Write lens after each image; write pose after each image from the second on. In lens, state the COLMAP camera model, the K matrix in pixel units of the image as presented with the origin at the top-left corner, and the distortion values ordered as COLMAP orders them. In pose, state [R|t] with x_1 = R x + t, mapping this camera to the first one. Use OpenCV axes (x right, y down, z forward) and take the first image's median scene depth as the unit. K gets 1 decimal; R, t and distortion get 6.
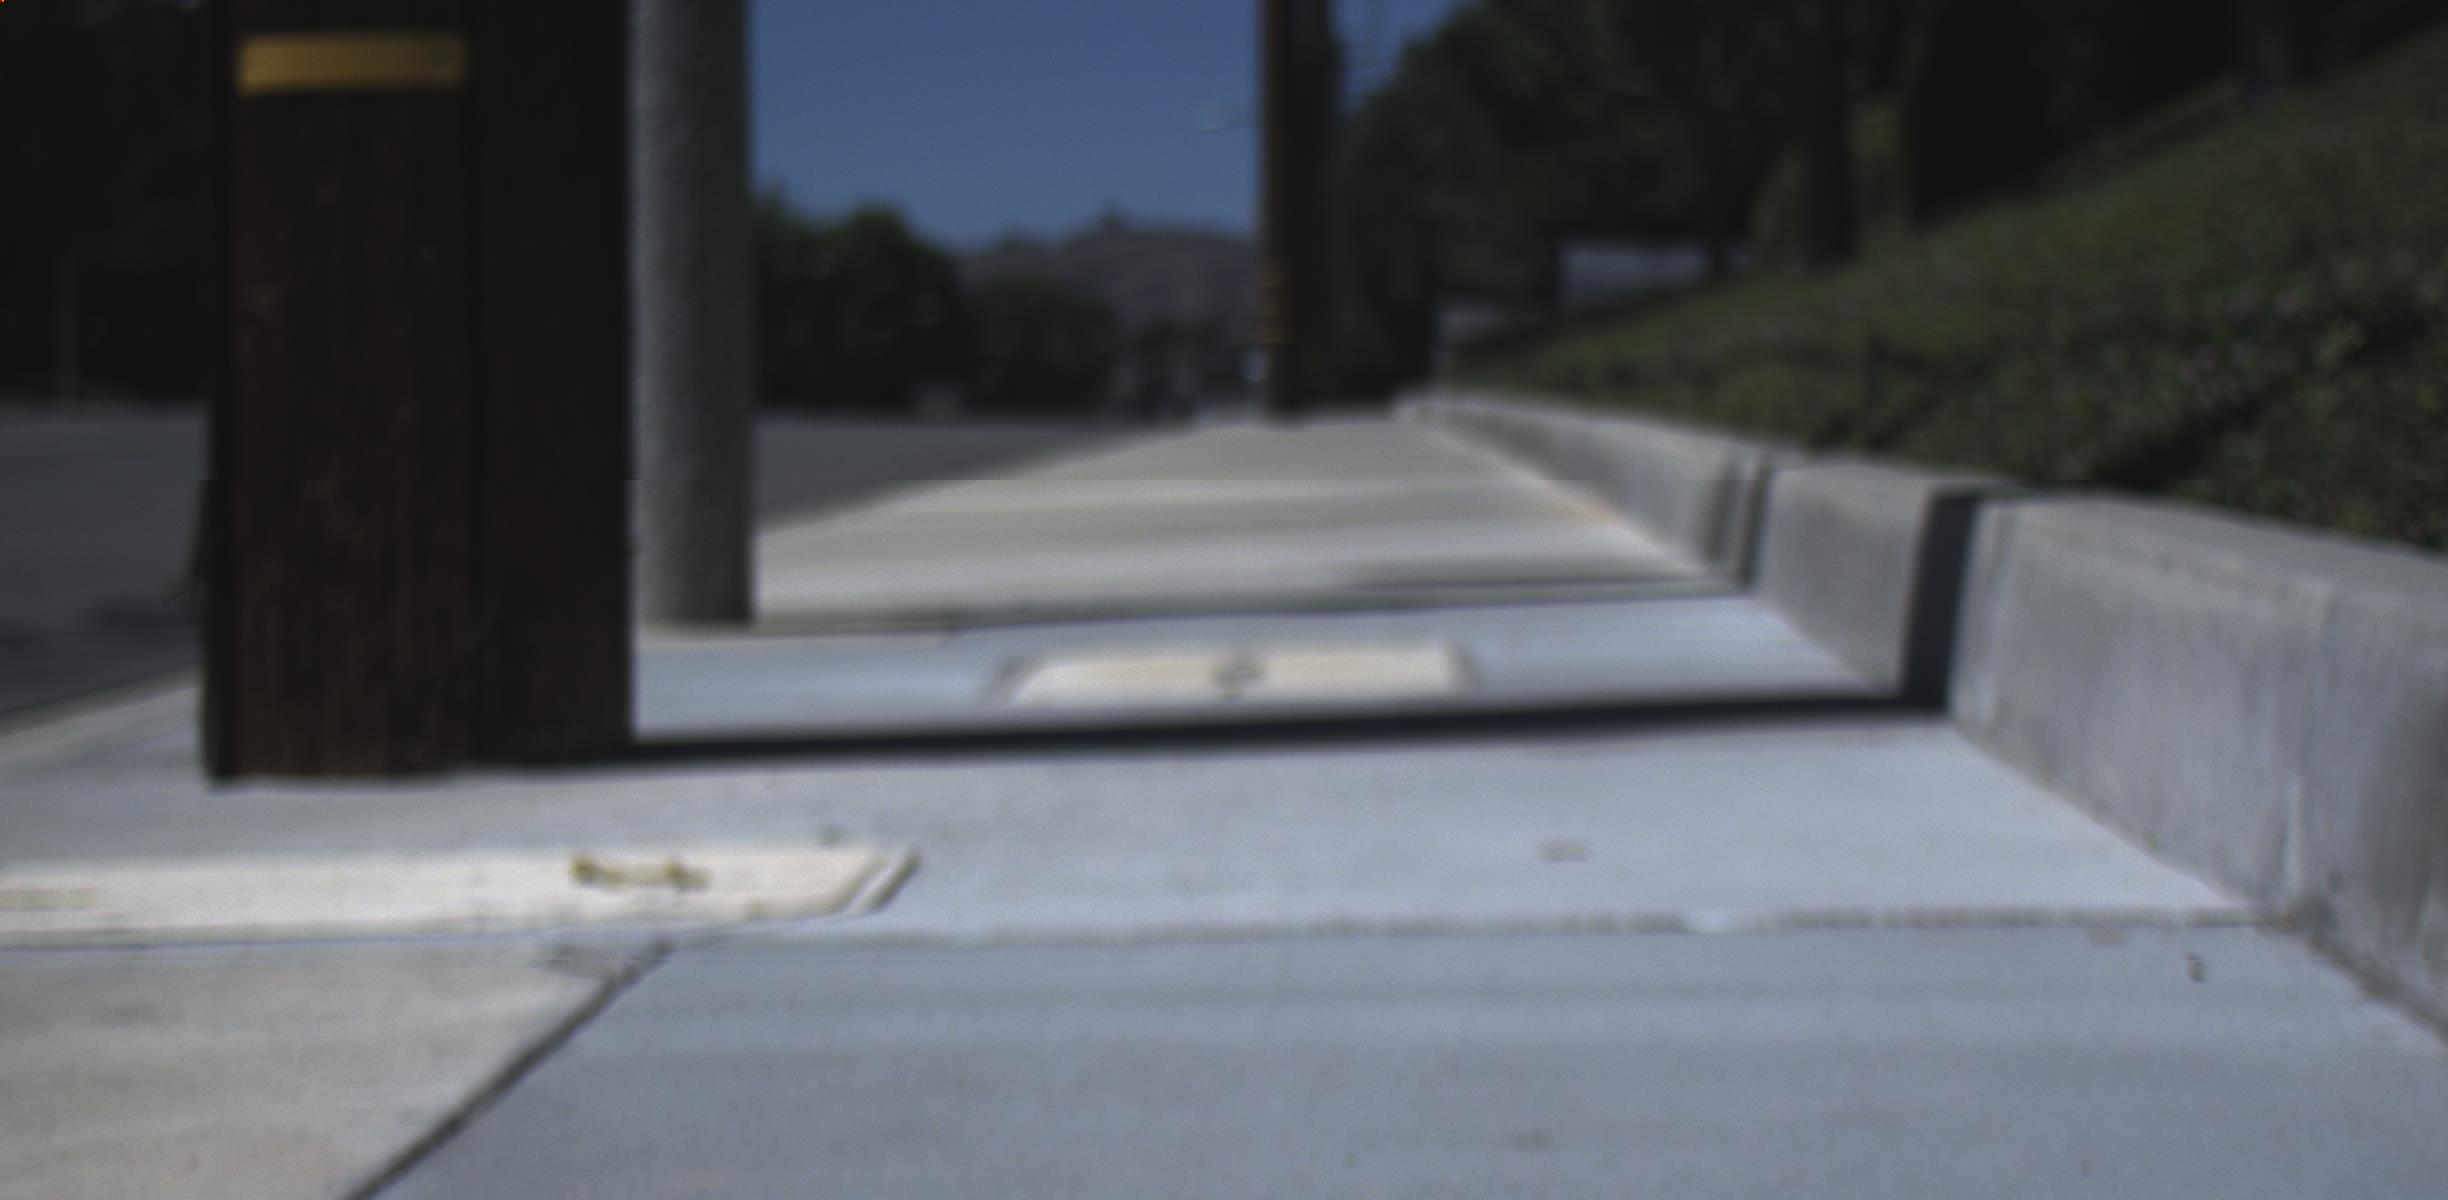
lens RADIAL K [[2848.7, 0, 1224.0], [0, 2848.7, 600.0], [0, 0, 1]] dist [-0.026839, -0.012304]
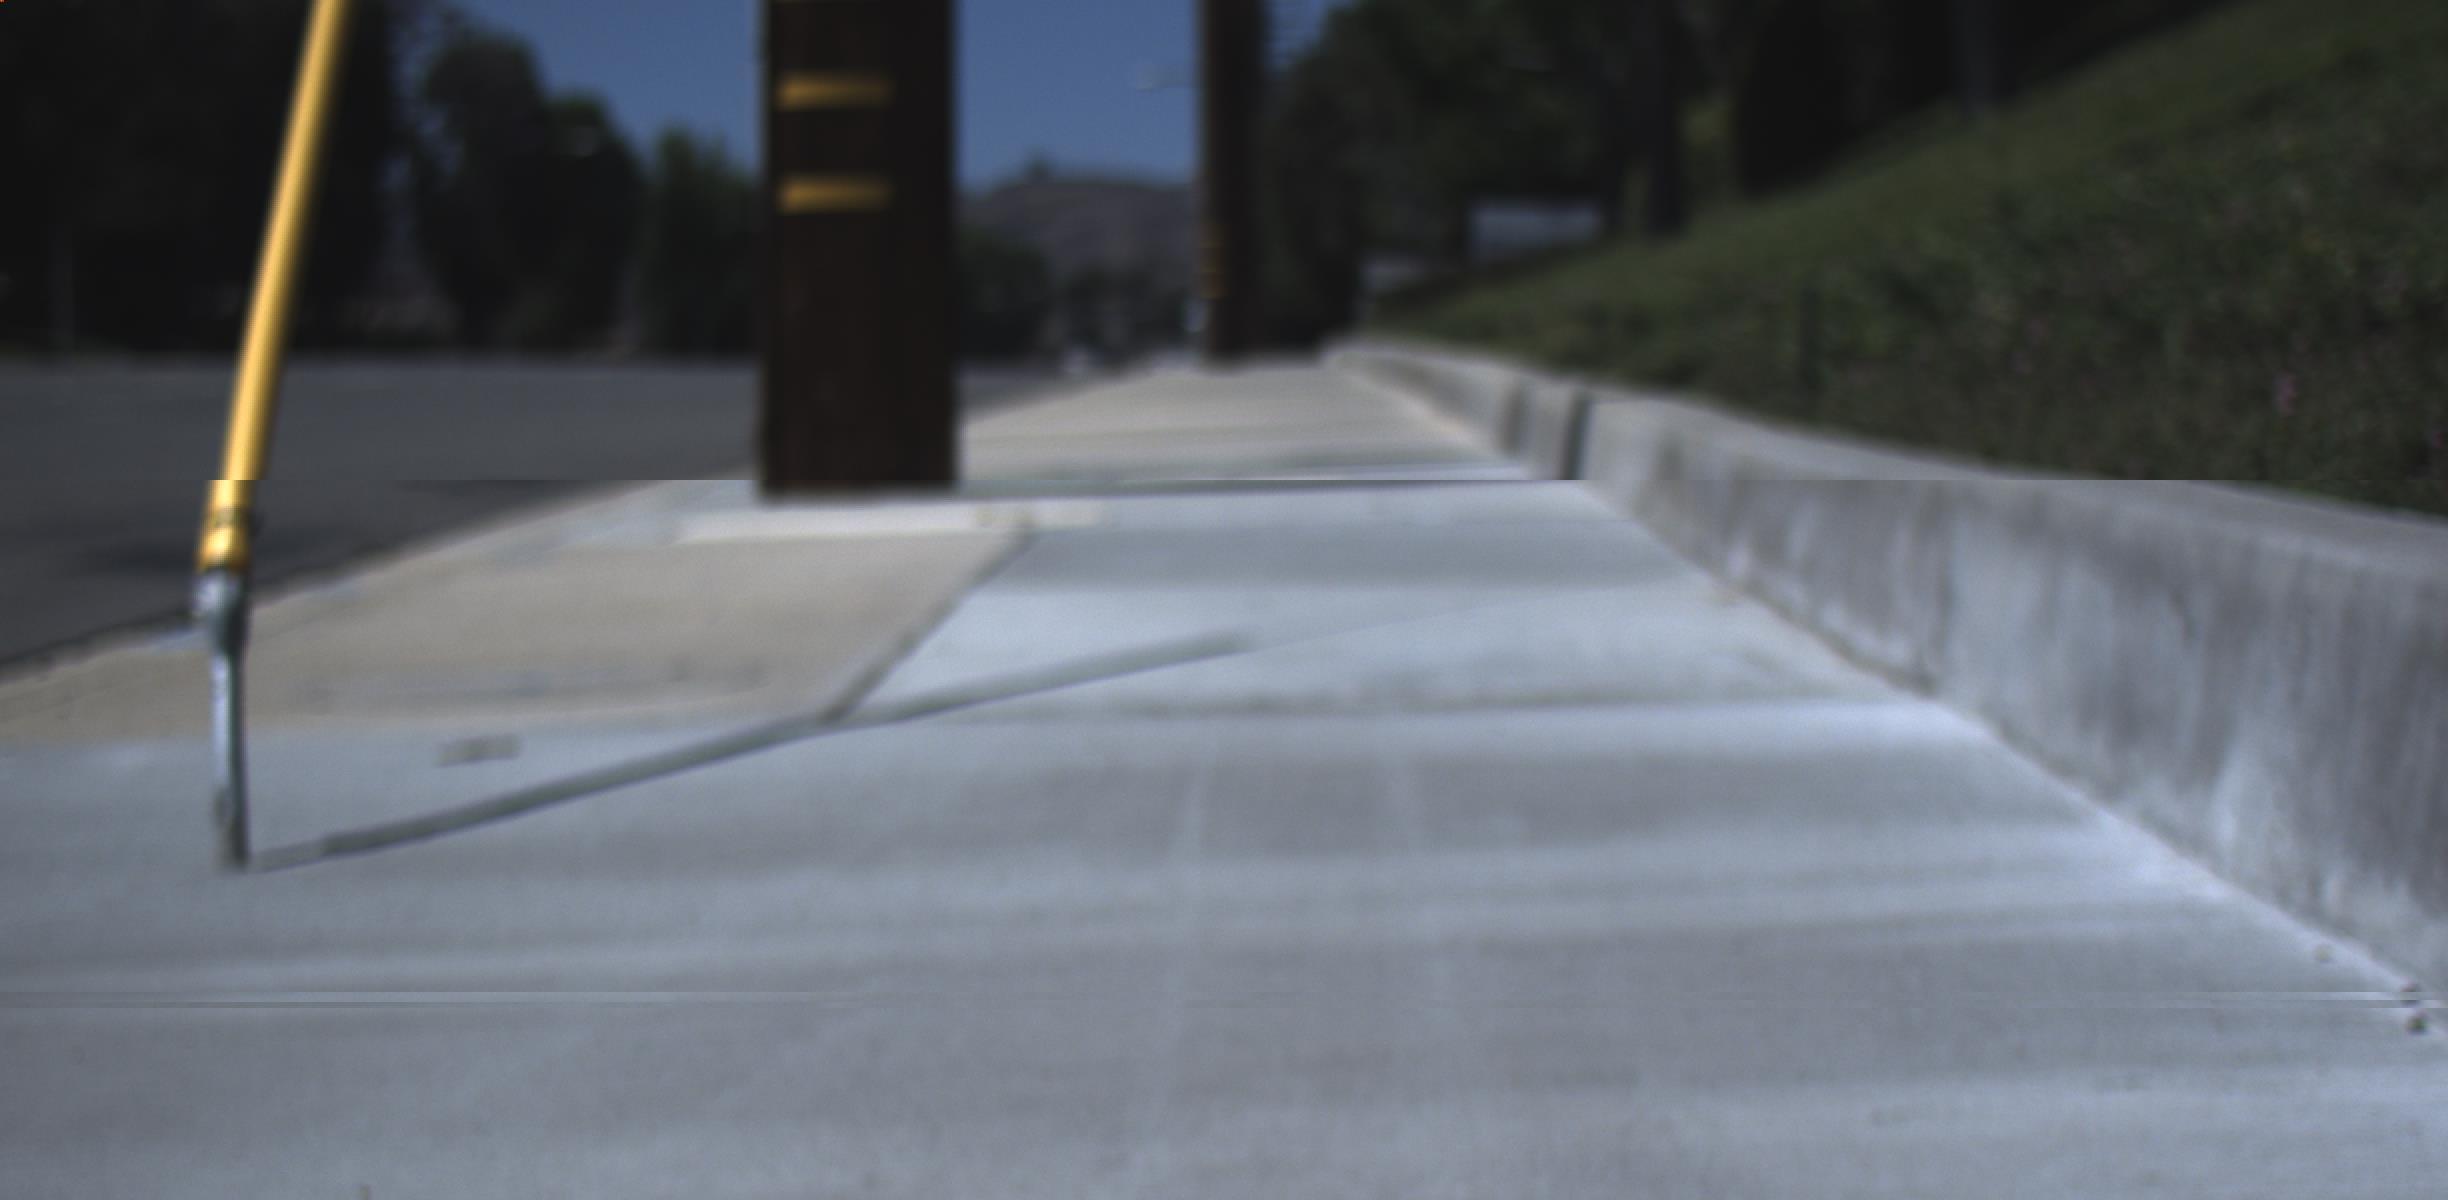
lens RADIAL K [[2848.7, 0, 1224.0], [0, 2848.7, 600.0], [0, 0, 1]] dist [-0.026839, -0.012304]
pose [[0.999686, -0.006582, 0.024181, -0.003416], [0.006152, 0.999822, 0.017843, 0.006055], [-0.024294, -0.017689, 0.999548, -0.082148]]
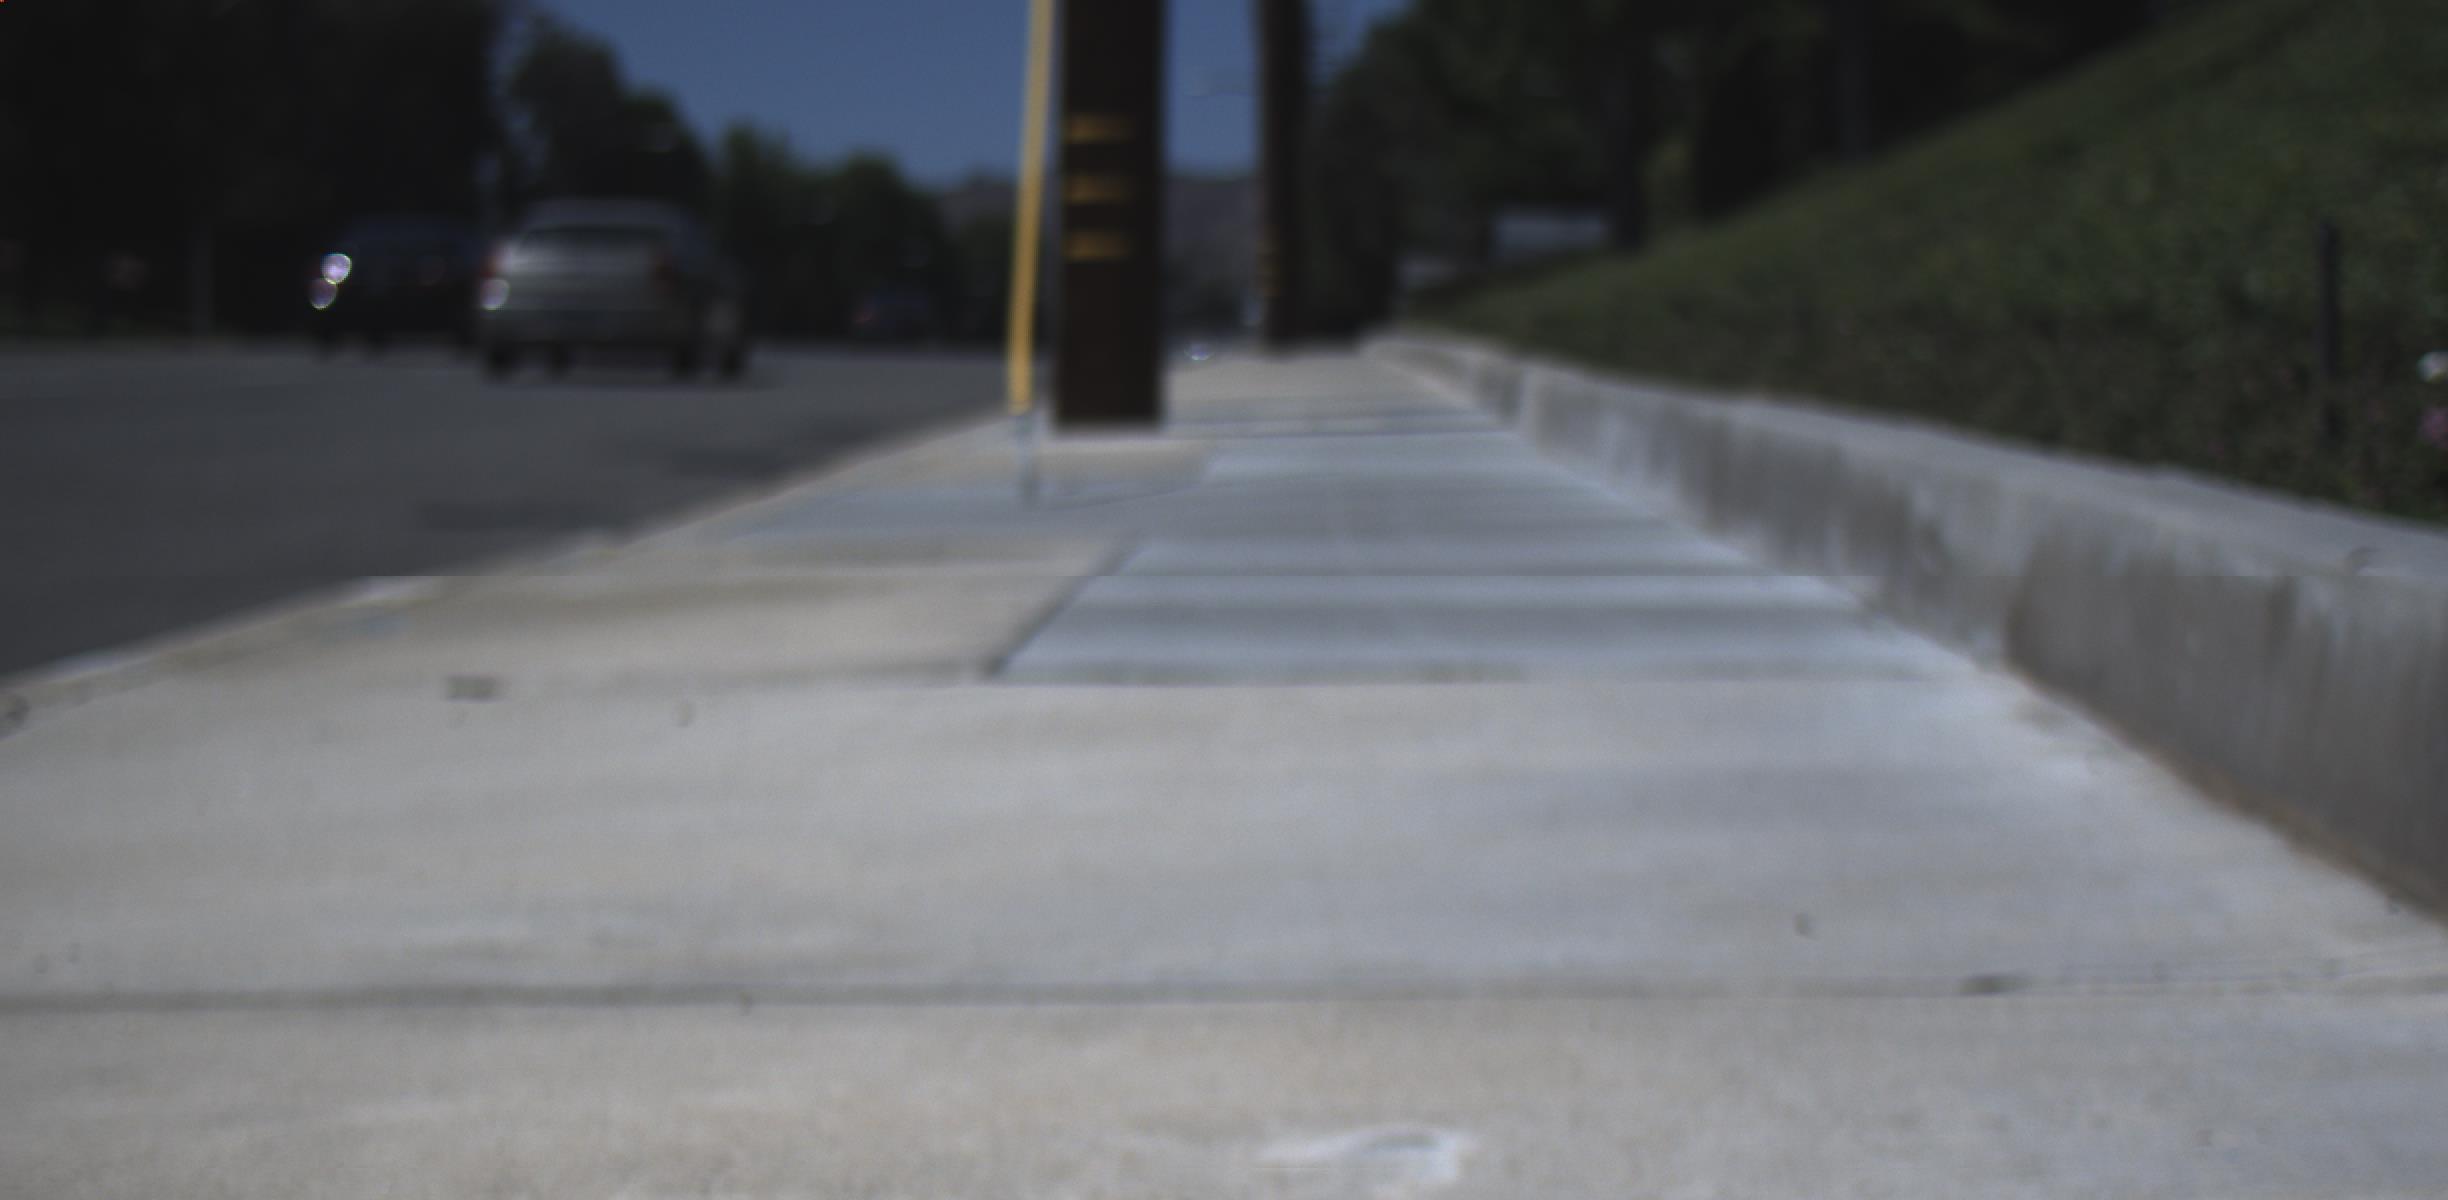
lens RADIAL K [[2848.7, 0, 1224.0], [0, 2848.7, 600.0], [0, 0, 1]] dist [-0.026839, -0.012304]
pose [[0.999933, 0.001497, 0.011514, -0.011226], [-0.001739, 0.999778, 0.020996, 0.015168], [-0.011480, -0.021015, 0.999713, -0.207510]]
